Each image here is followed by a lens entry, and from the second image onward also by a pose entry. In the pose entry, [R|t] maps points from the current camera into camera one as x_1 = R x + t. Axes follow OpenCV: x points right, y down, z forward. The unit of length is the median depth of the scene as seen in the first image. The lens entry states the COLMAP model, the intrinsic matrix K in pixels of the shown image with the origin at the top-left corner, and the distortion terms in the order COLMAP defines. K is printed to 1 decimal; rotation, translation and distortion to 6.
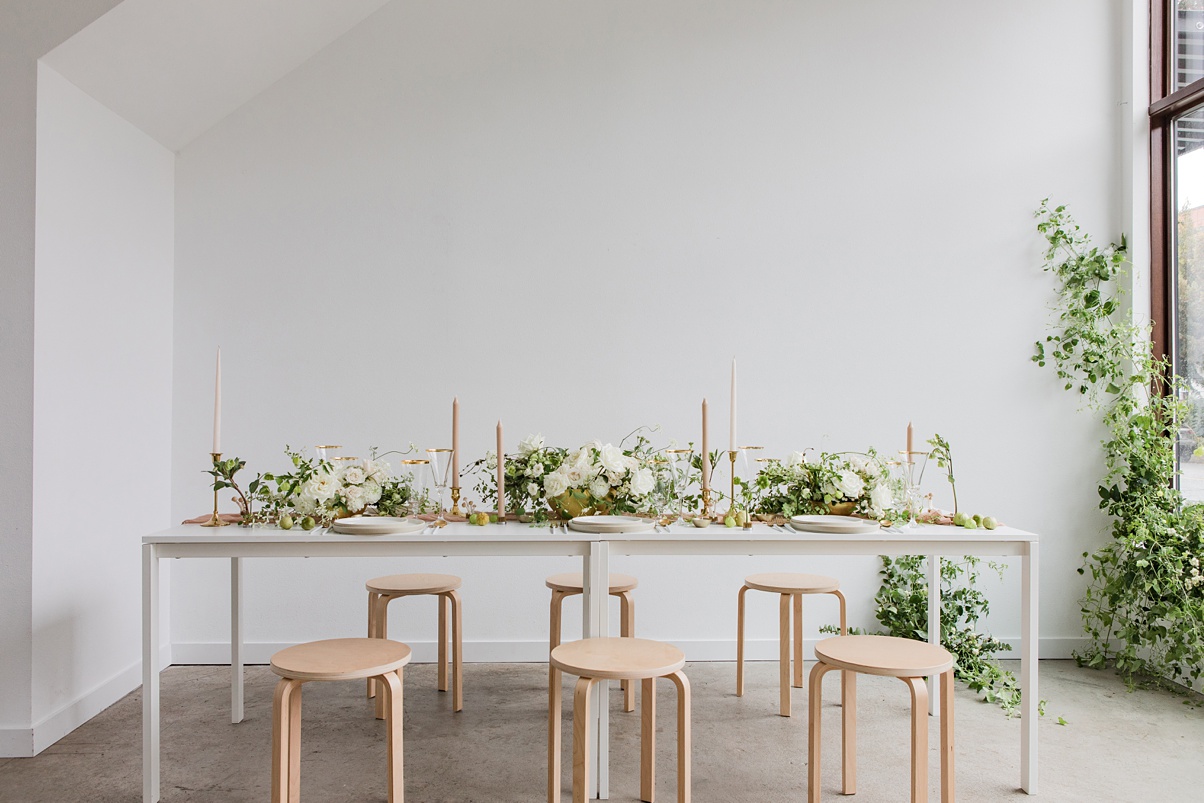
lens RADIAL K [[1827.4, 0, 602.4], [0, 1827.4, 403.3], [0, 0, 1]] dist [0.017025, 0.000000]
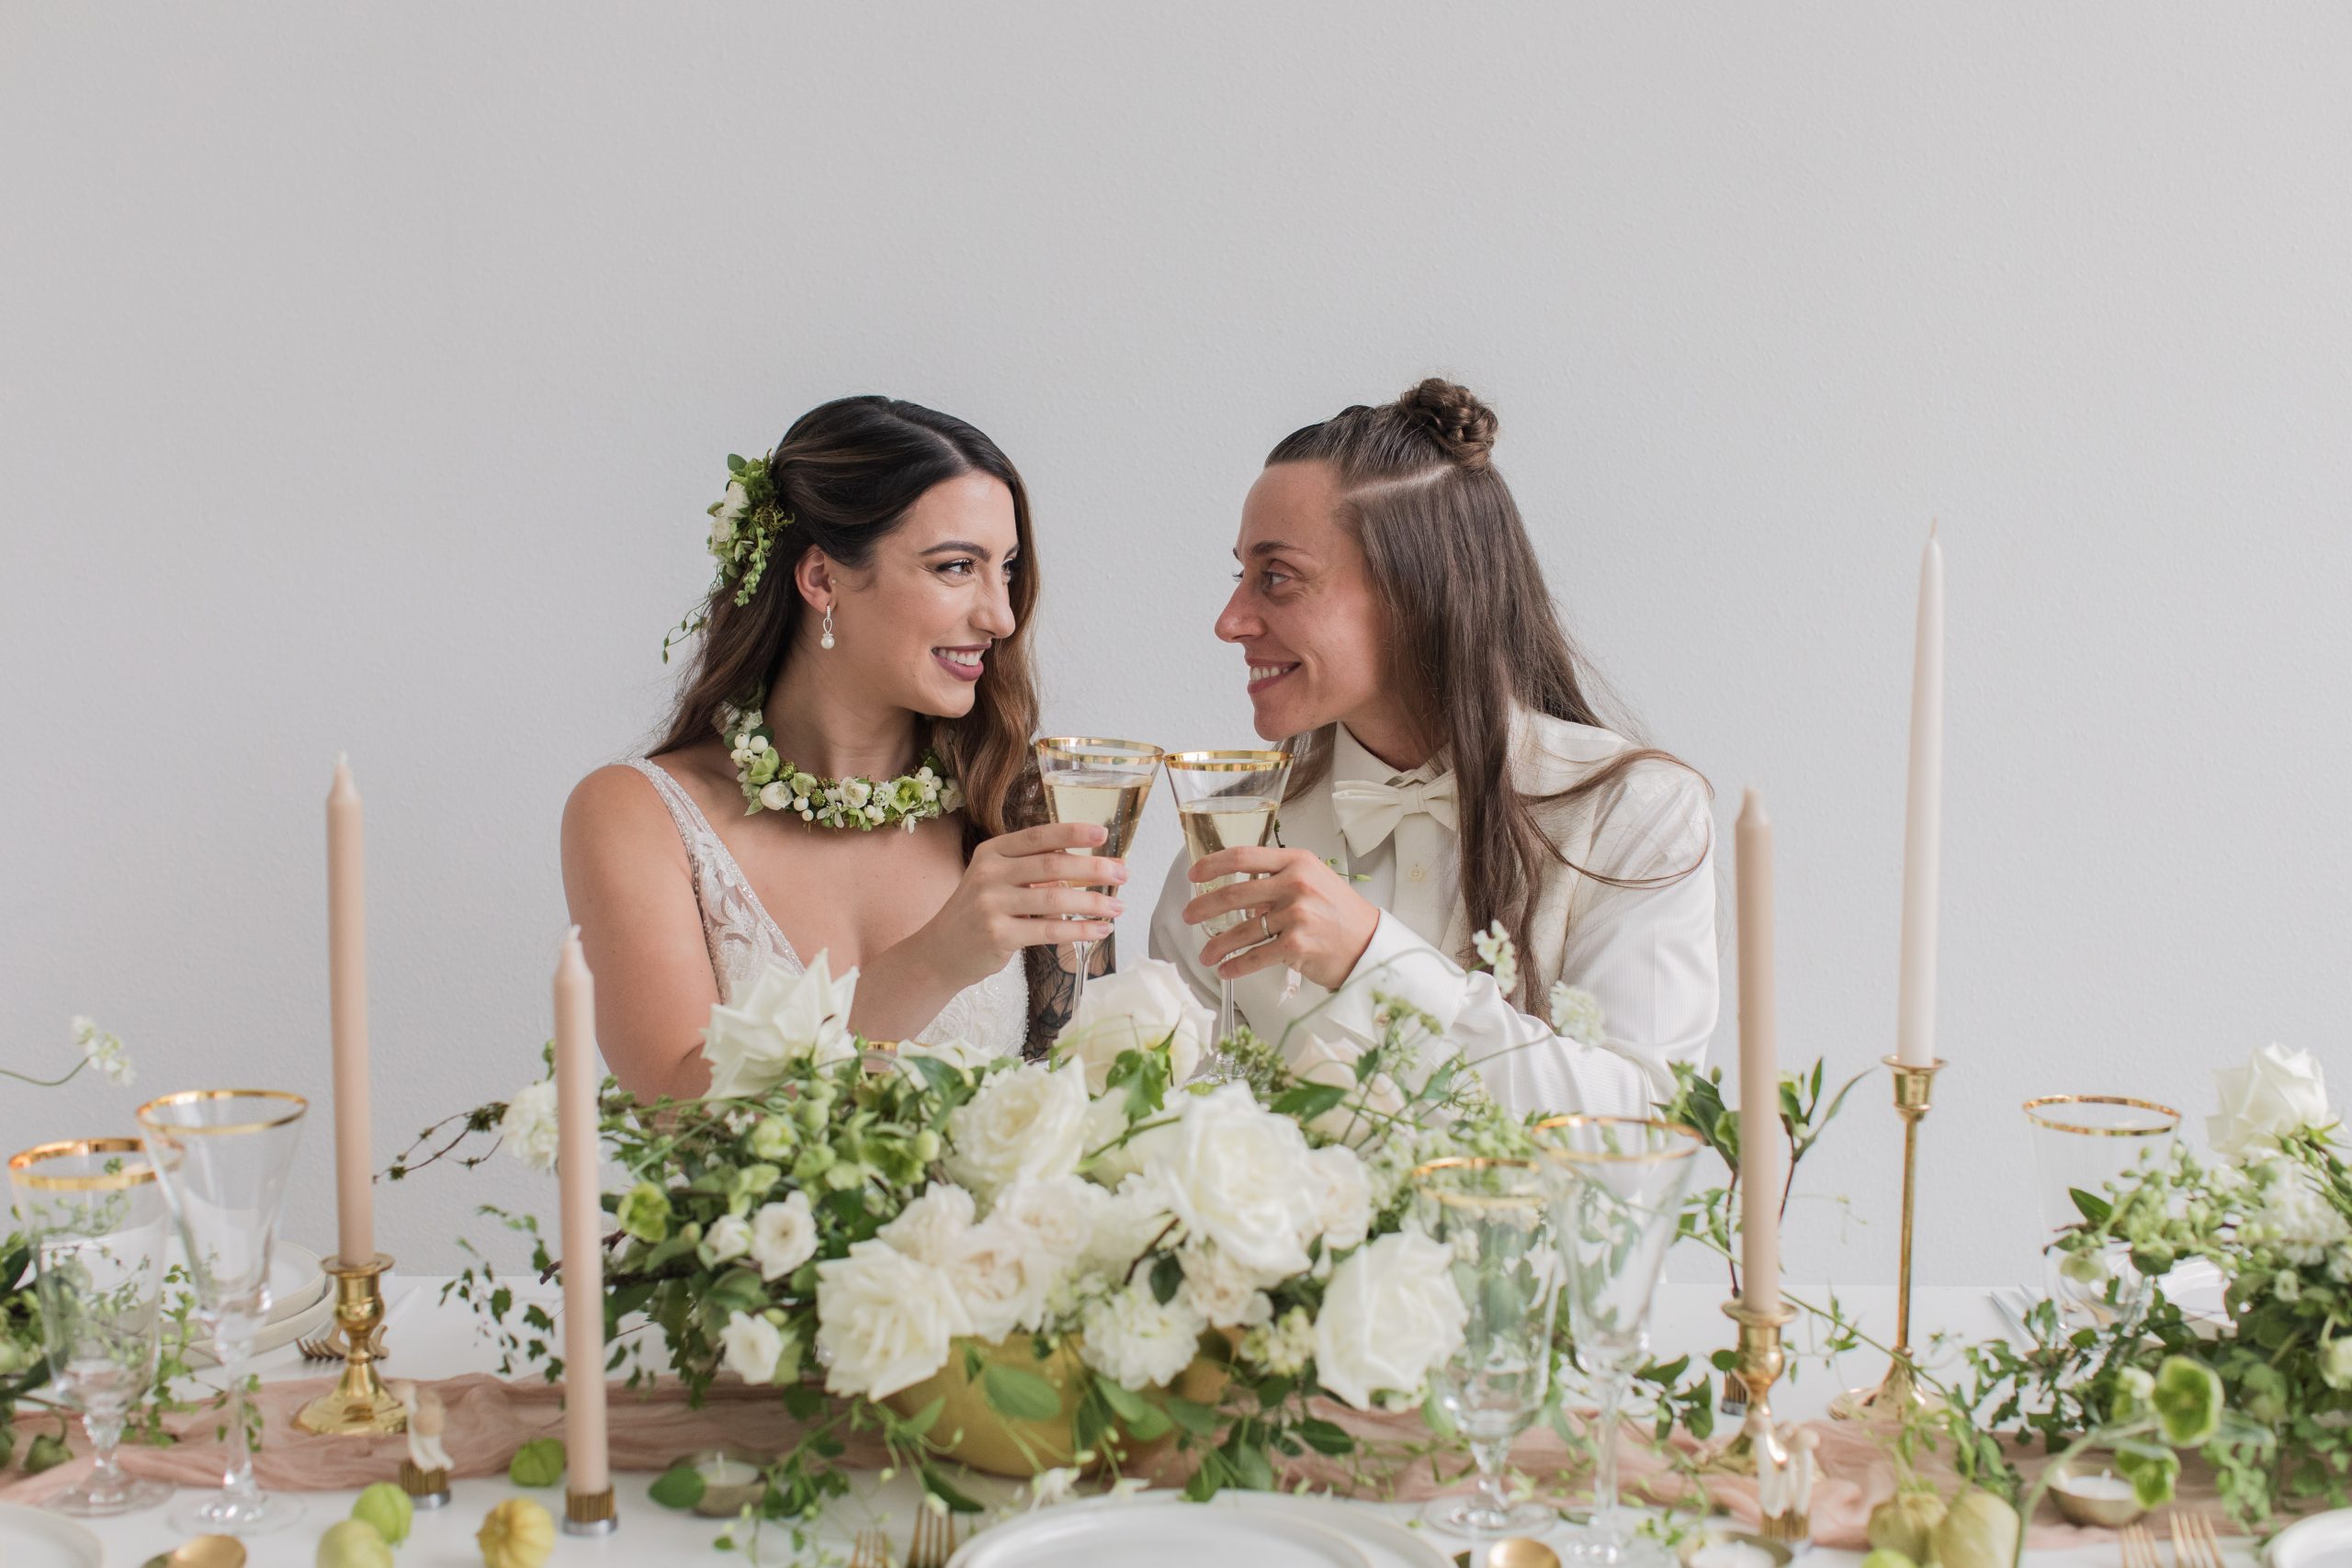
lens RADIAL K [[3569.4, 0, 1175.9], [0, 3569.4, 785.9], [0, 0, 1]] dist [0.017025, 0.000000]
pose [[0.998285, 0.013273, -0.057018, 0.019794], [-0.002396, 0.982407, 0.186737, -0.066745], [0.058493, -0.186280, 0.980754, 0.672404]]
